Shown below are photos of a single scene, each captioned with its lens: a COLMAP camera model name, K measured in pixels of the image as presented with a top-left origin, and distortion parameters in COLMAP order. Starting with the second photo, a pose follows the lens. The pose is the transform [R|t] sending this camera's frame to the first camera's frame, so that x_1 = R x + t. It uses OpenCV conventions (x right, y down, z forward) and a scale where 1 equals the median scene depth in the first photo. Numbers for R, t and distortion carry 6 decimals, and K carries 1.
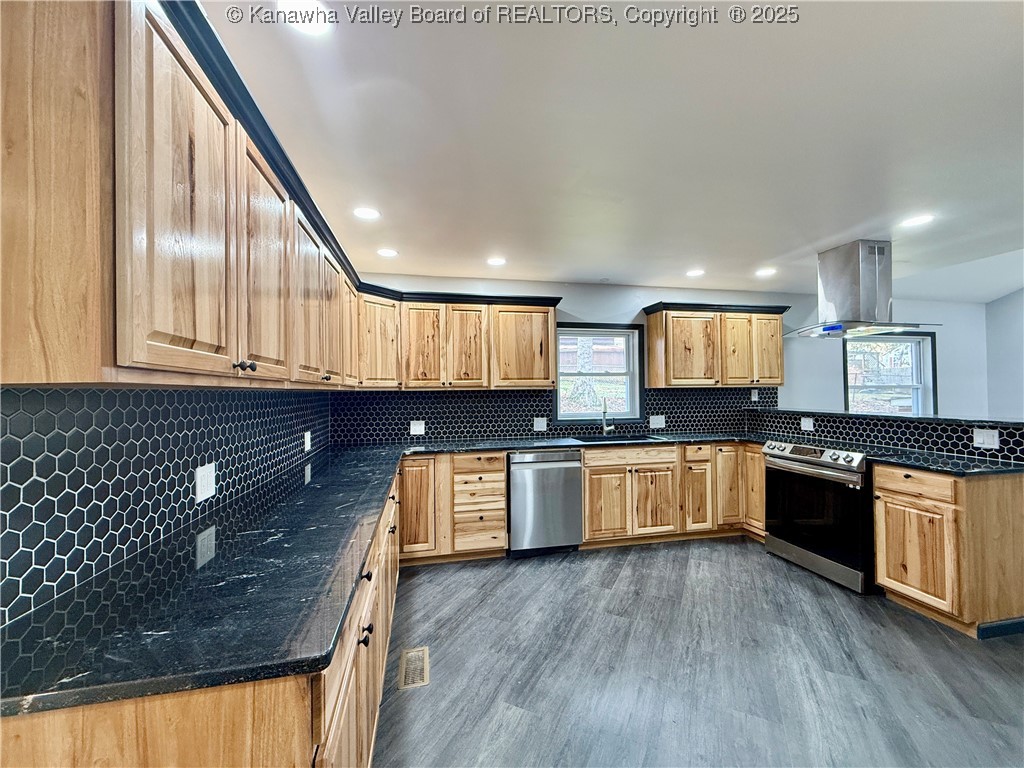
lens RADIAL K [[406.8, 0, 512.1], [0, 406.8, 385.3], [0, 0, 1]] dist [0.000599, 0.000356]
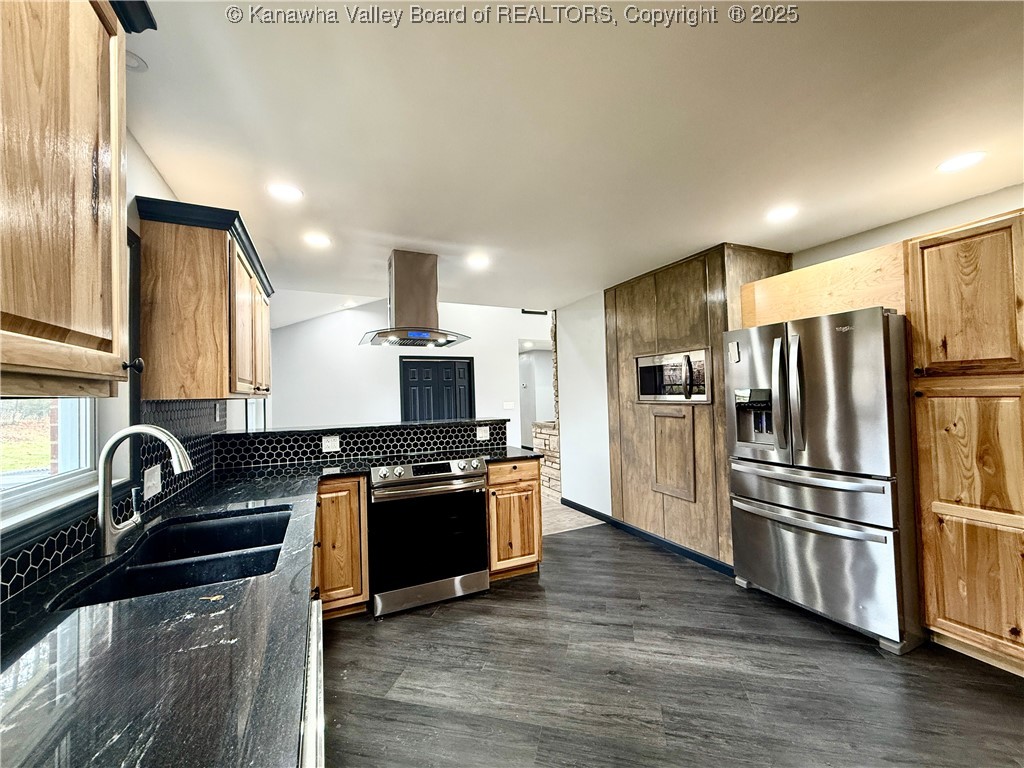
lens RADIAL K [[406.8, 0, 512.1], [0, 406.8, 385.3], [0, 0, 1]] dist [0.000599, 0.000356]
pose [[-0.224377, 0.040118, 0.973676, -0.178423], [0.013204, 0.999186, -0.038126, 0.016821], [-0.974413, 0.004301, -0.224724, 0.984348]]
